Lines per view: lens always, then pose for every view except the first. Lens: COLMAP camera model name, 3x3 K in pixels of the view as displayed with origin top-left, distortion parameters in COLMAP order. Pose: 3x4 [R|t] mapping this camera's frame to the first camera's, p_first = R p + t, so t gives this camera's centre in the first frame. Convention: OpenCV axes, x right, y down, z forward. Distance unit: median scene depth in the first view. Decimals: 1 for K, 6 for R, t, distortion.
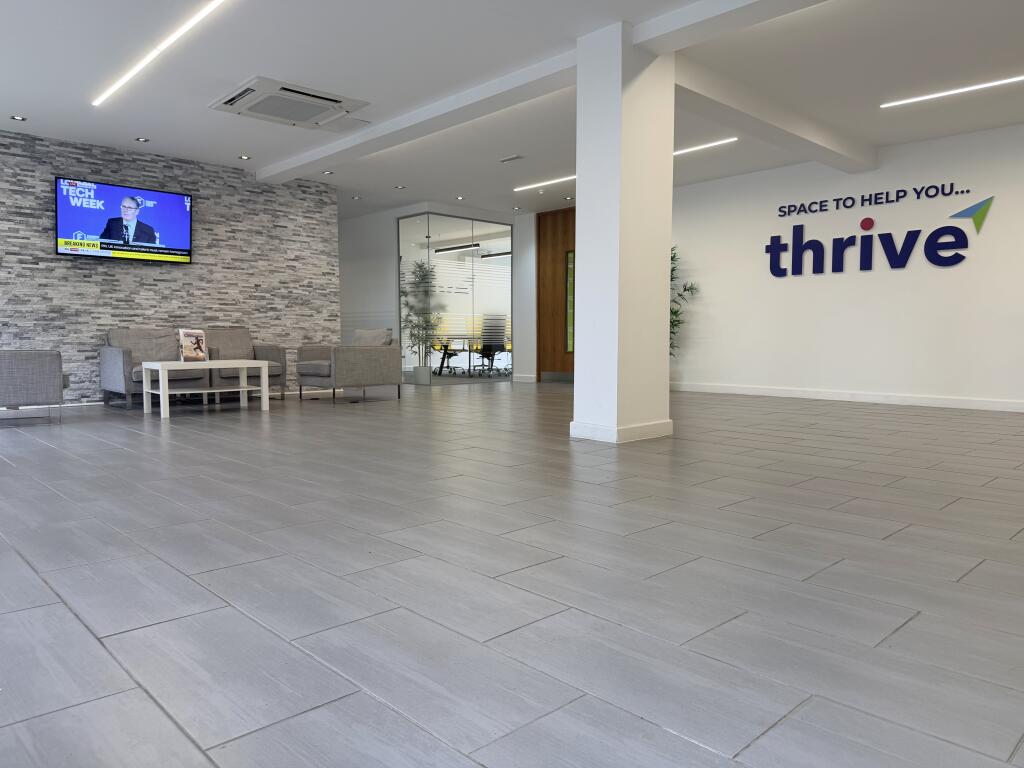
lens RADIAL K [[728.0, 0, 513.0], [0, 728.0, 378.4], [0, 0, 1]] dist [0.043846, -0.060636]
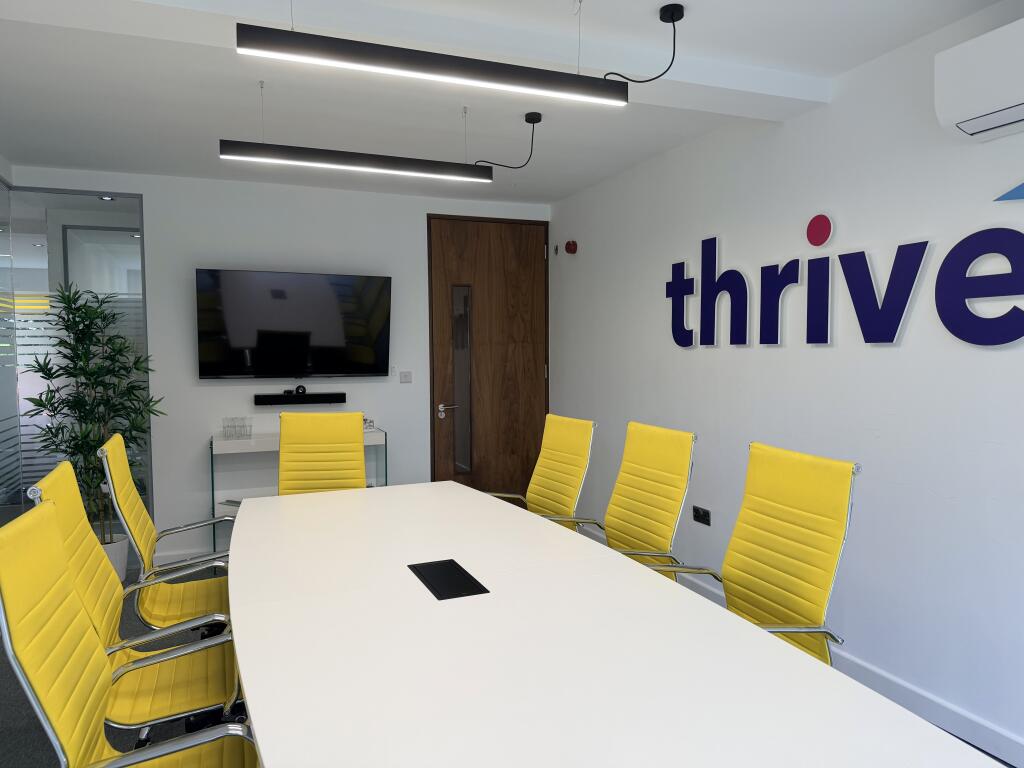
lens RADIAL K [[728.0, 0, 511.8], [0, 728.0, 390.5], [0, 0, 1]] dist [0.043846, -0.060636]
pose [[0.935242, 0.014698, -0.353704, 0.461144], [-0.014605, 0.999889, 0.002932, -0.118285], [0.353708, 0.002424, 0.935353, 0.549618]]
